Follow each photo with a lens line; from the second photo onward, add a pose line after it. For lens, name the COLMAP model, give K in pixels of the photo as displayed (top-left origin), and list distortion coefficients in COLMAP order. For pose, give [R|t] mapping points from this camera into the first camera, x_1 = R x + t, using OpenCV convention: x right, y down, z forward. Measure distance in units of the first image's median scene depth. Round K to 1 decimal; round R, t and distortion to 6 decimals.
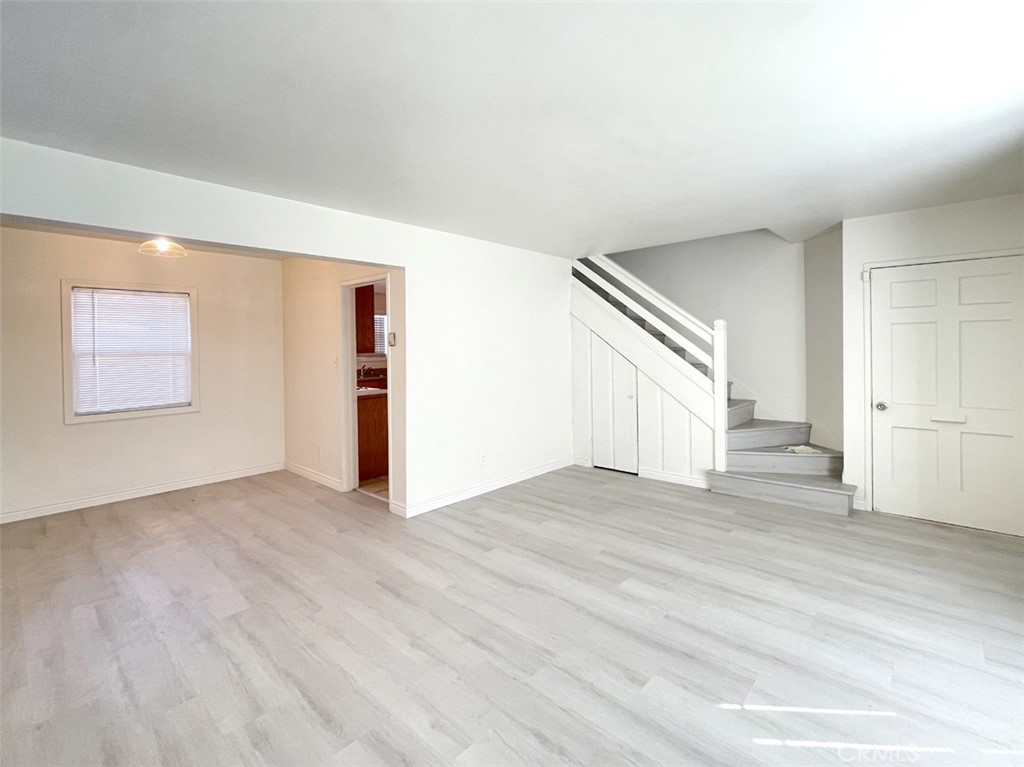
lens RADIAL K [[462.2, 0, 506.1], [0, 462.2, 383.0], [0, 0, 1]] dist [-0.004214, 0.000506]
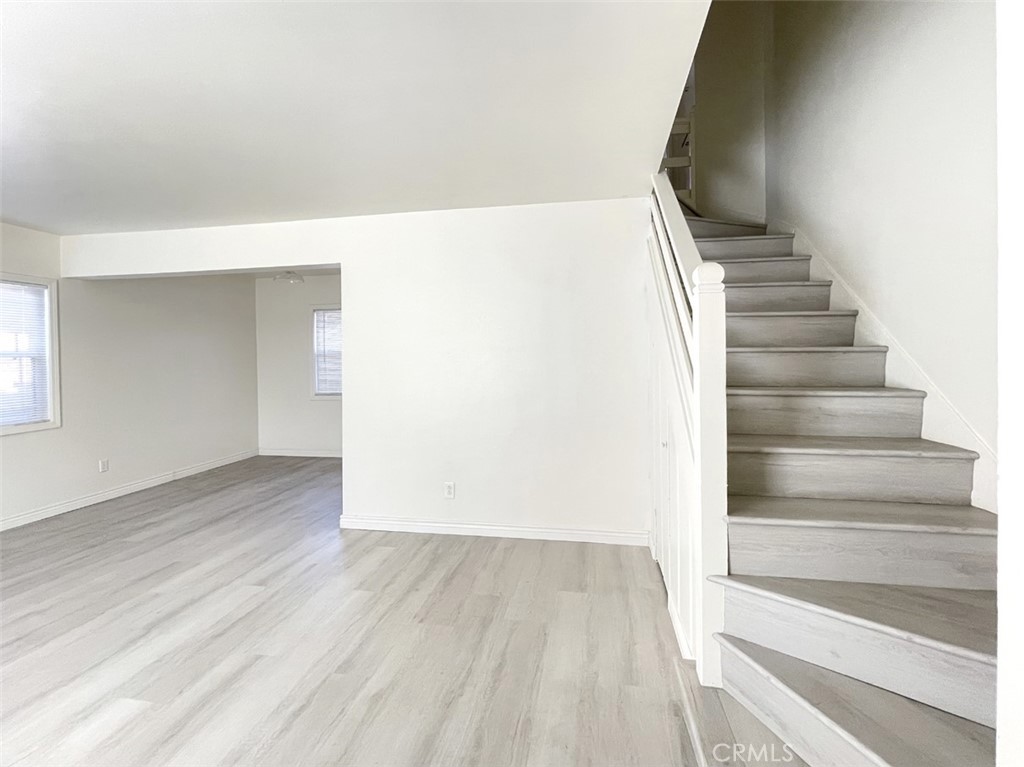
lens RADIAL K [[462.2, 0, 520.2], [0, 462.2, 386.3], [0, 0, 1]] dist [-0.004214, 0.000506]
pose [[0.555837, 0.063871, -0.828834, 0.929898], [-0.057216, 0.997619, 0.038507, -0.075141], [0.829320, 0.026019, 0.558168, 0.906771]]
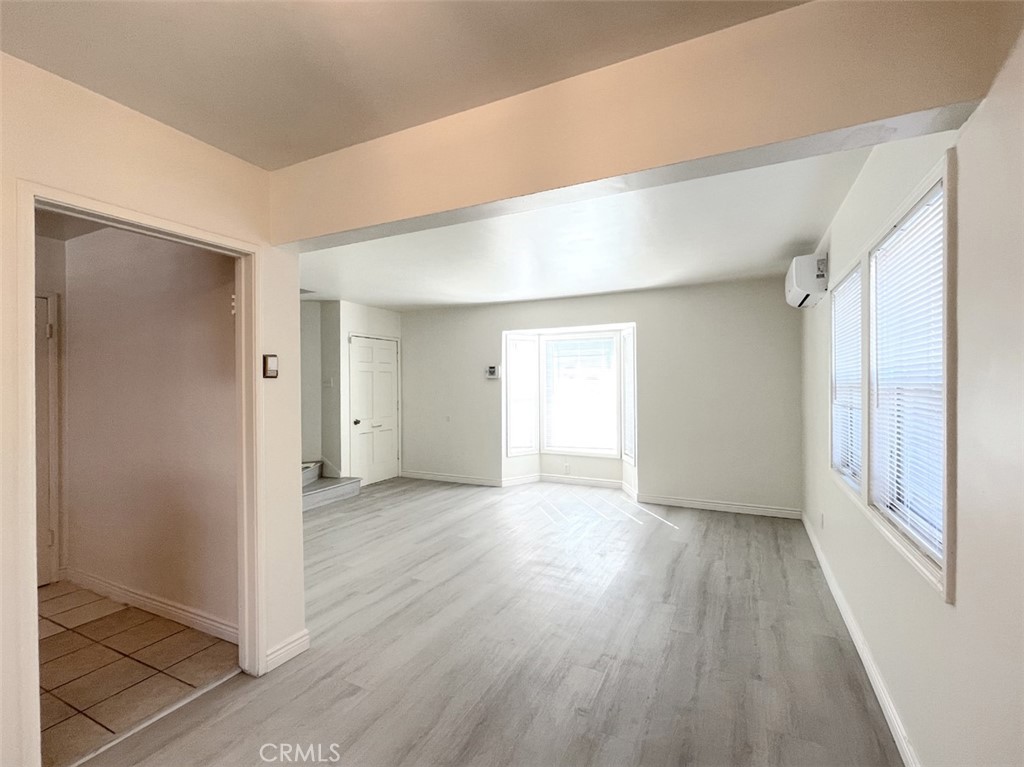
lens RADIAL K [[462.2, 0, 511.0], [0, 462.2, 381.7], [0, 0, 1]] dist [-0.004214, 0.000506]
pose [[-0.269123, 0.017593, 0.962945, -1.106591], [0.085919, 0.996285, 0.005810, -0.076420], [-0.959266, 0.084299, -0.269635, 1.031106]]
